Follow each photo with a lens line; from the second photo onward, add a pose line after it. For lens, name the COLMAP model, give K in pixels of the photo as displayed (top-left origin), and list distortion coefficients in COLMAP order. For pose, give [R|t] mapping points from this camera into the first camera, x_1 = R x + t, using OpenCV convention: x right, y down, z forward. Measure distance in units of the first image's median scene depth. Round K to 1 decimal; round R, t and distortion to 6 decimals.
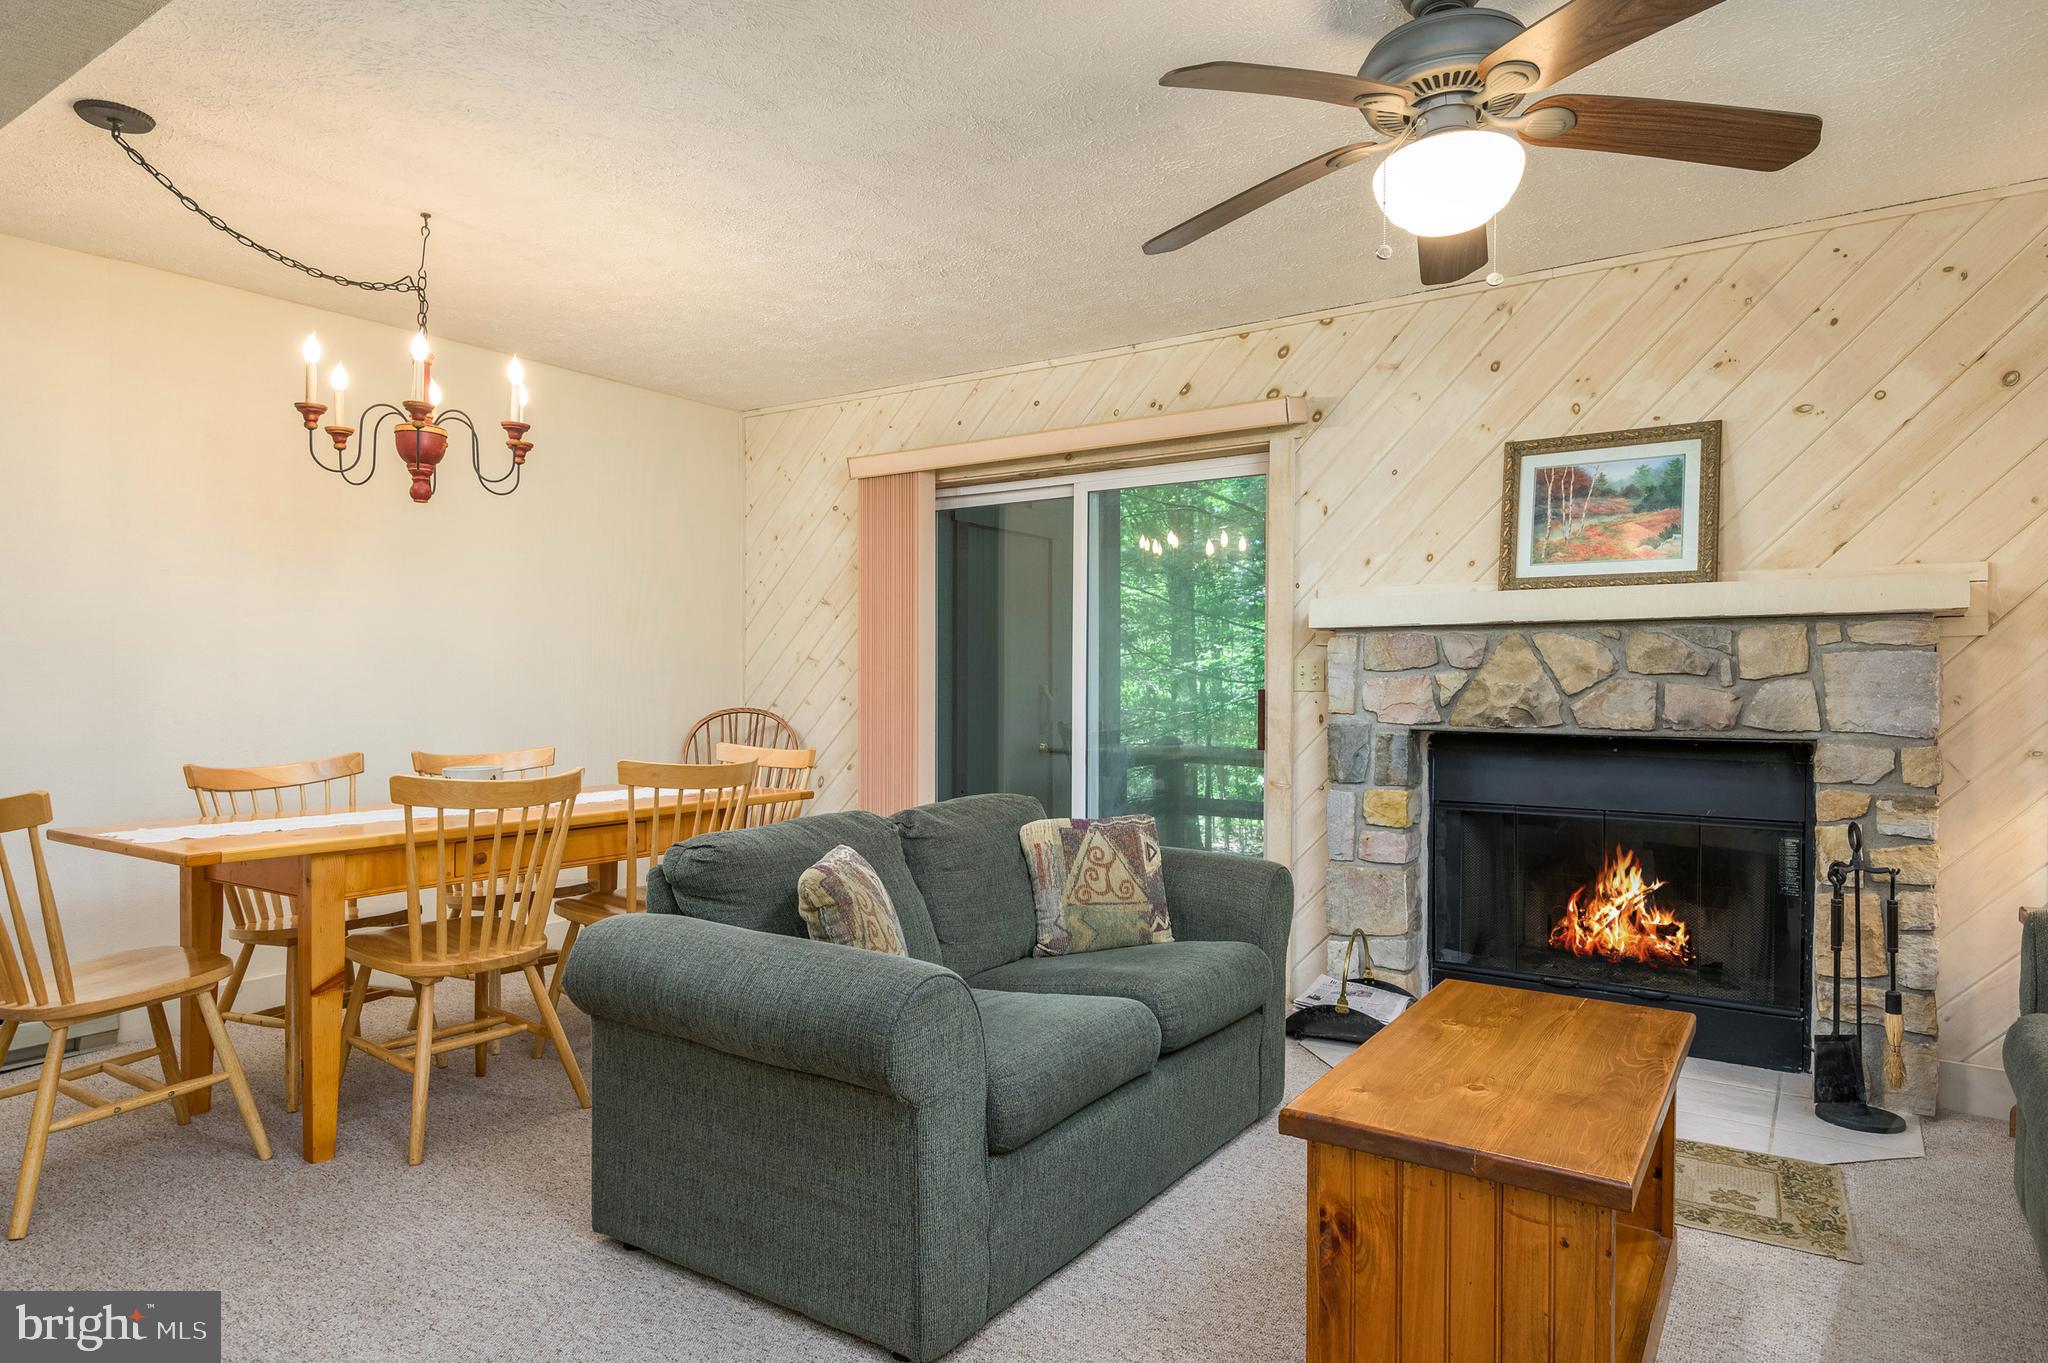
lens RADIAL K [[1203.7, 0, 1021.6], [0, 1203.7, 695.9], [0, 0, 1]] dist [0.024388, -0.018767]
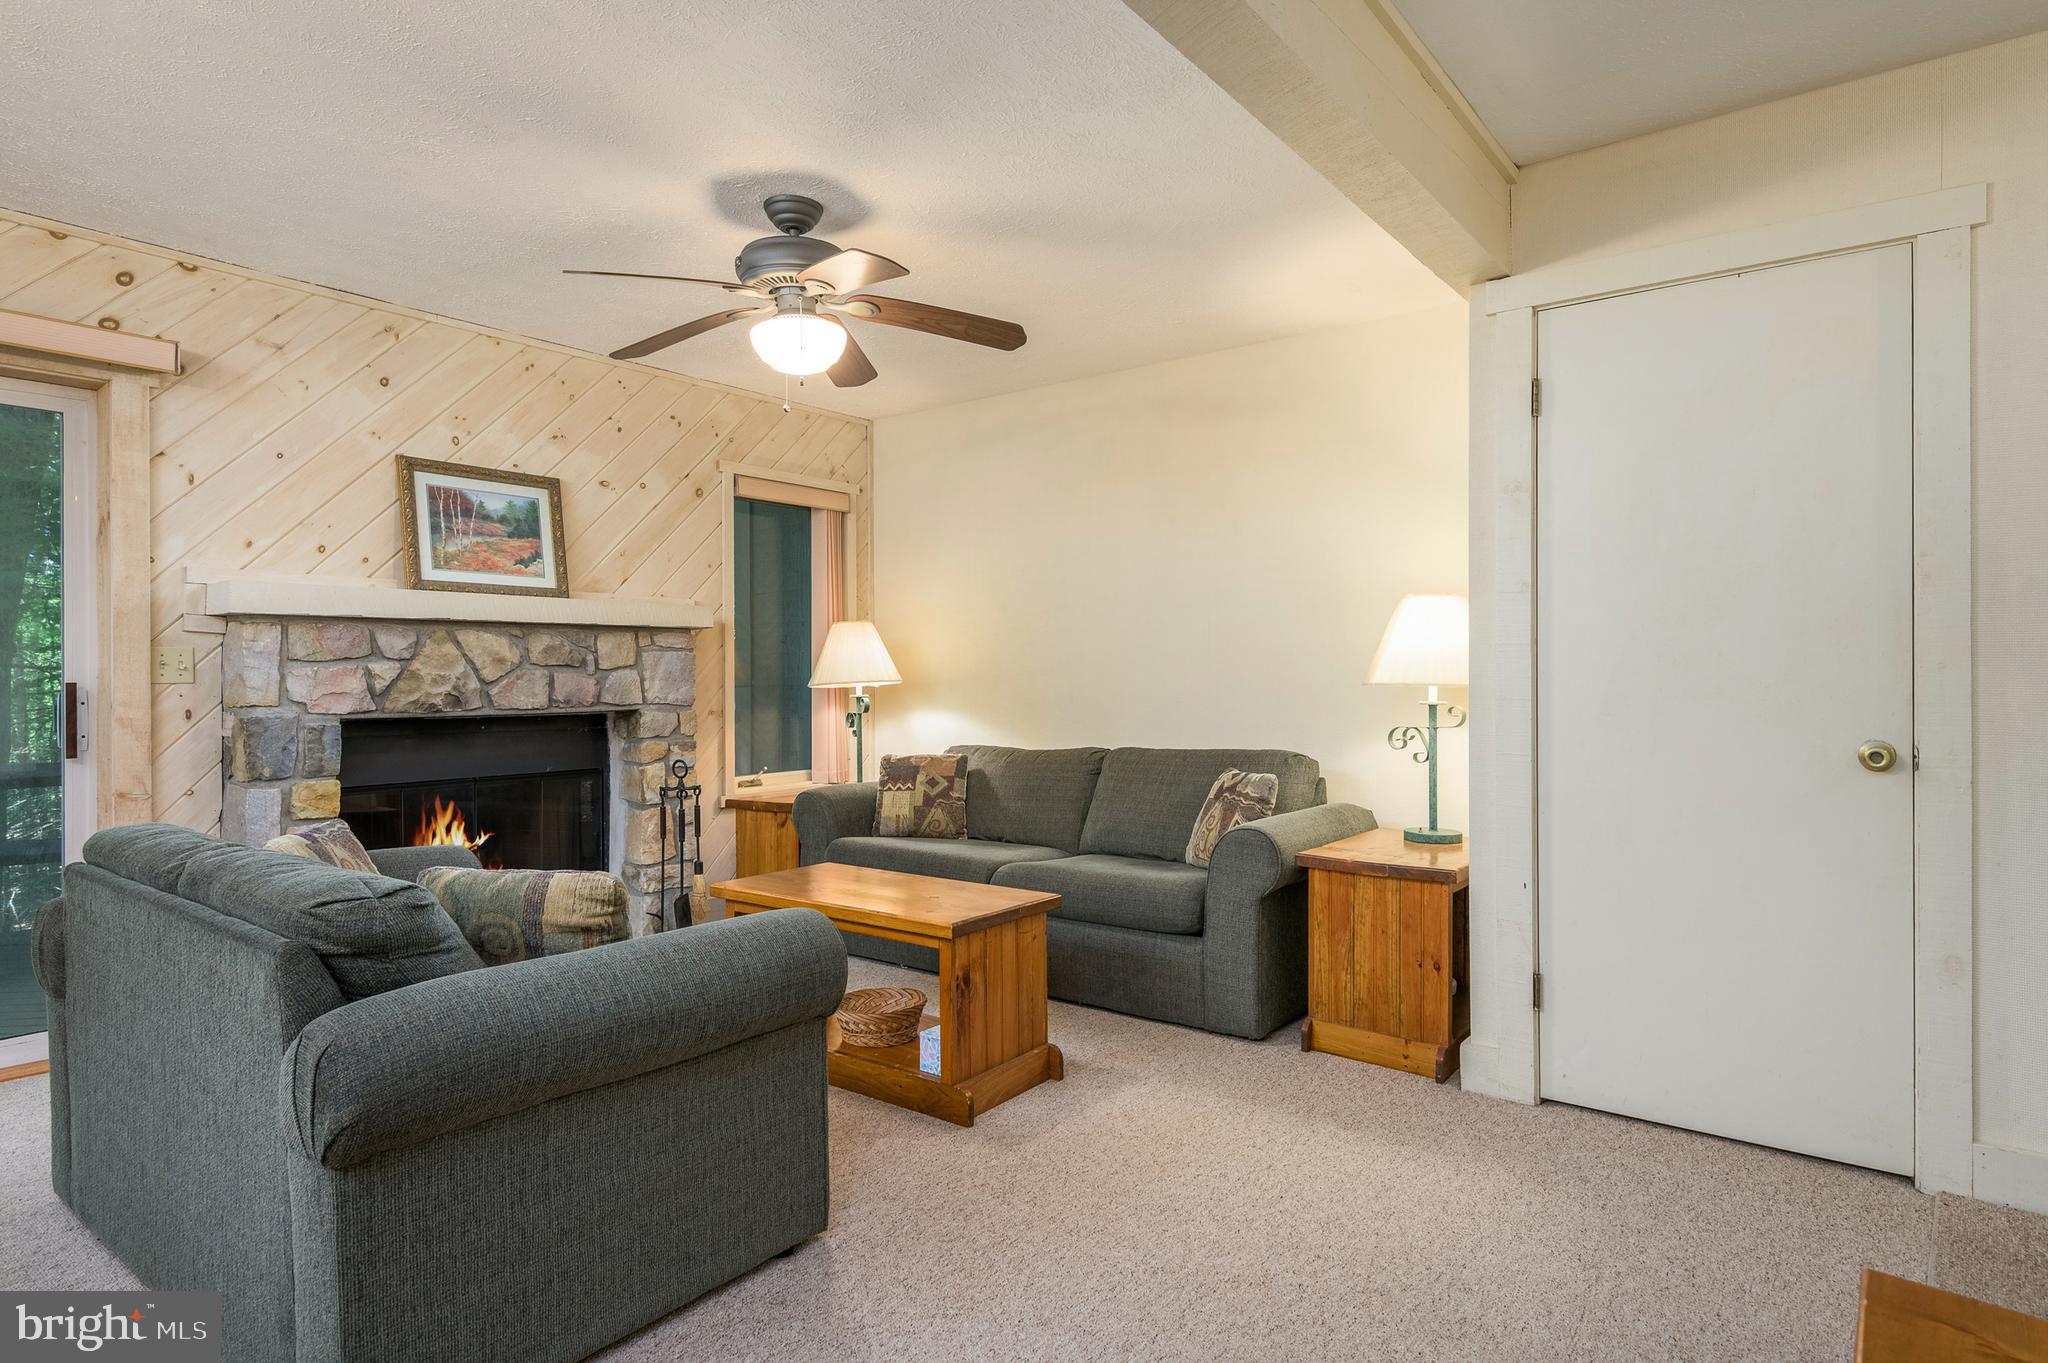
lens RADIAL K [[1150.9, 0, 1062.2], [0, 1150.9, 669.4], [0, 0, 1]] dist [0.043069, -0.027172]
pose [[0.018952, -0.000142, 0.999820, -0.742760], [0.014443, 0.999896, -0.000132, -0.005802], [-0.999716, 0.014443, 0.018952, 0.431802]]
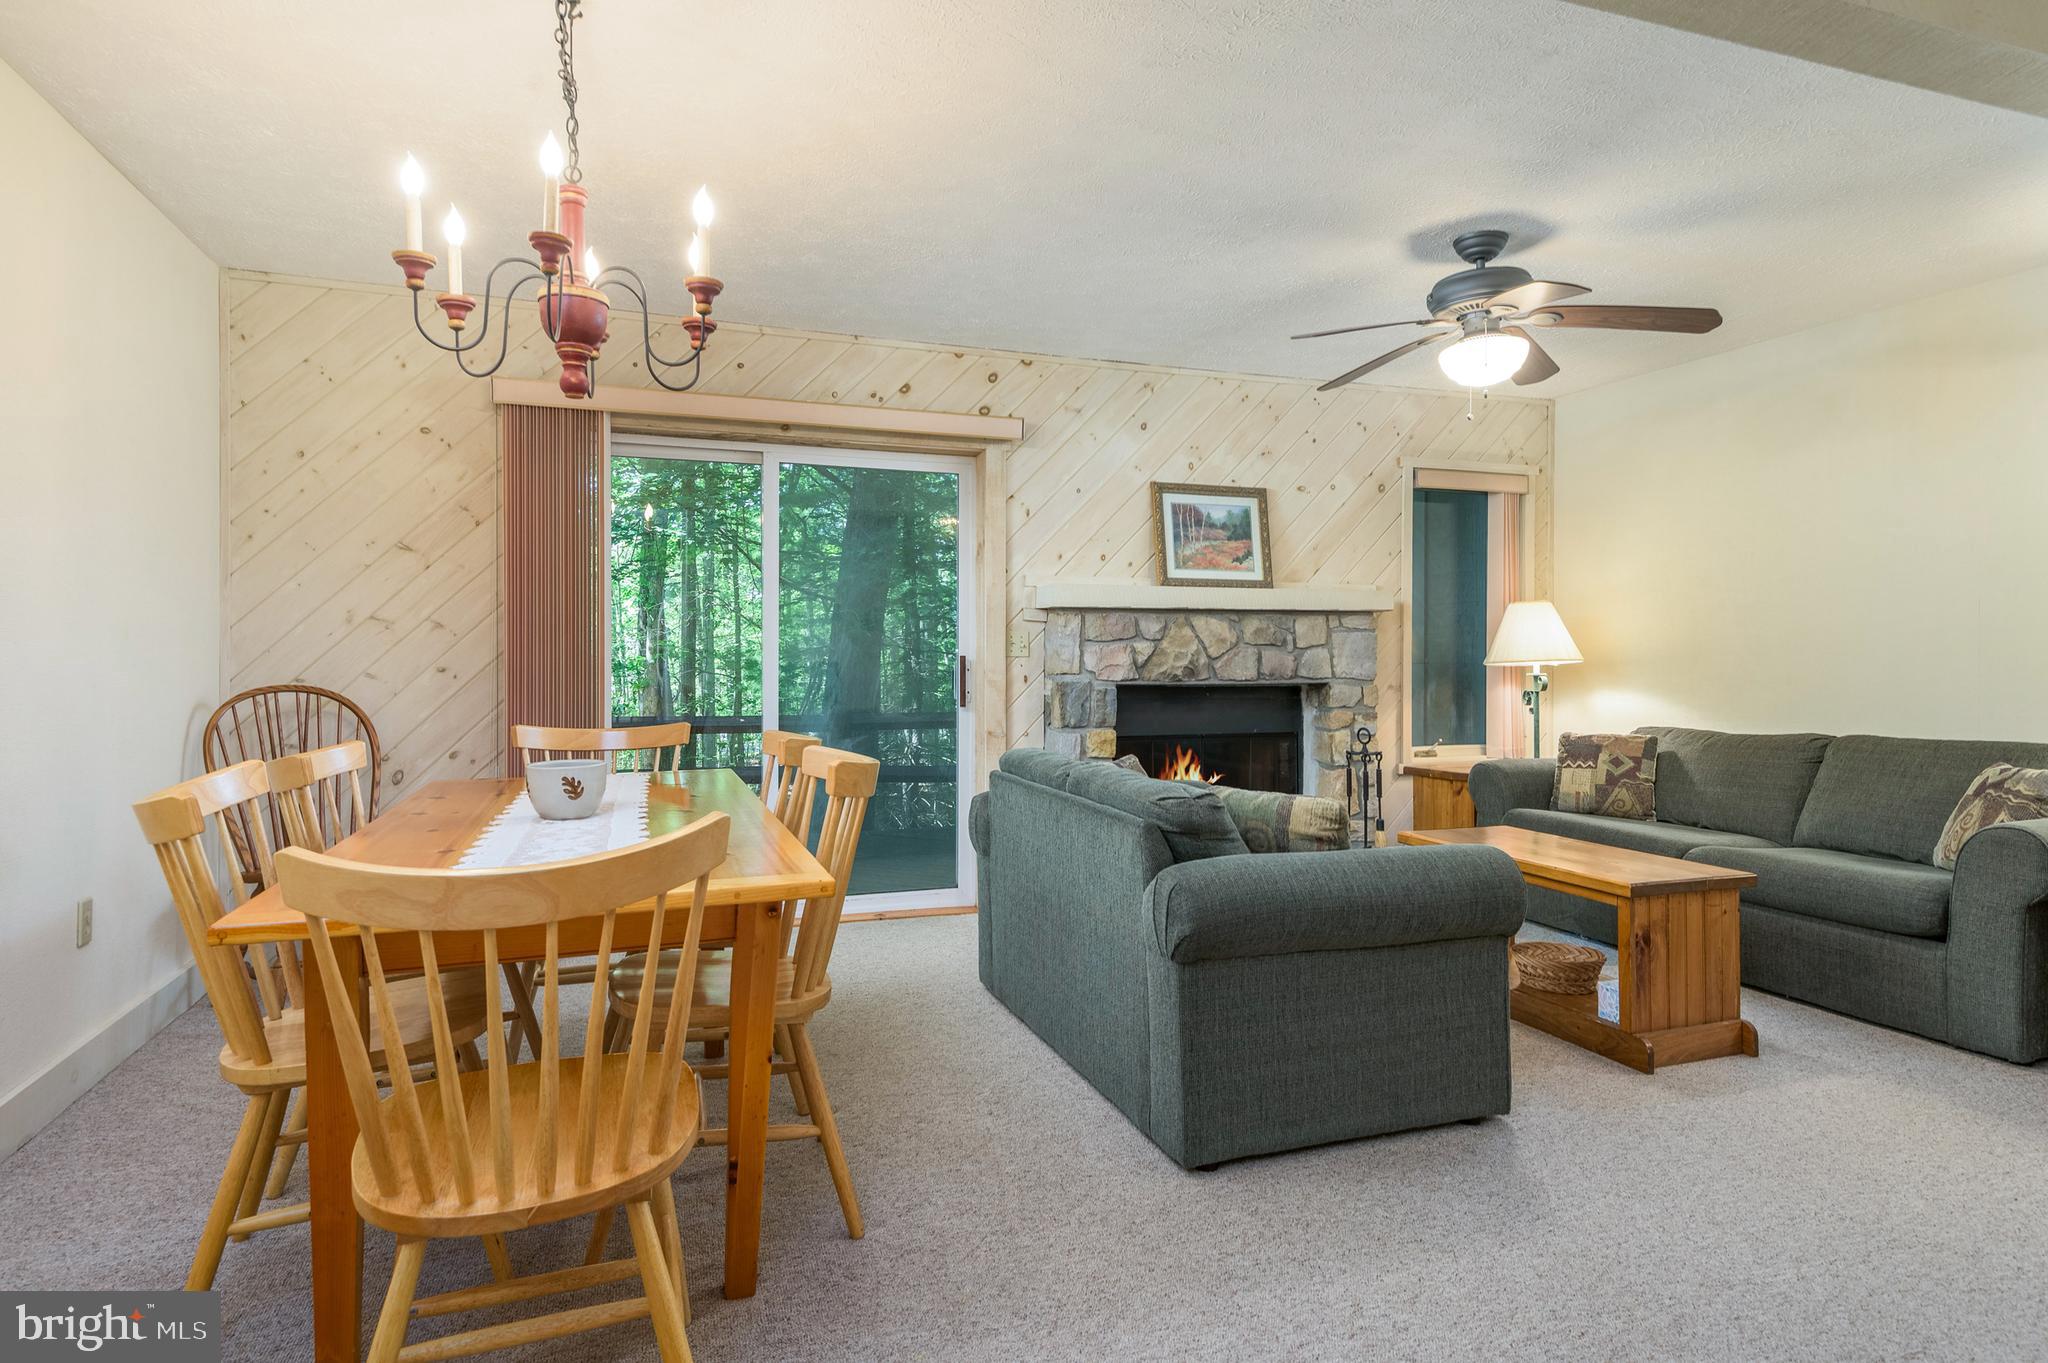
lens RADIAL K [[1150.9, 0, 1015.7], [0, 1150.9, 660.6], [0, 0, 1]] dist [0.043069, -0.027172]
pose [[0.576626, -0.008267, 0.816966, -0.920005], [0.009250, 0.999951, 0.003590, -0.005491], [-0.816956, 0.005487, 0.576674, 0.398919]]
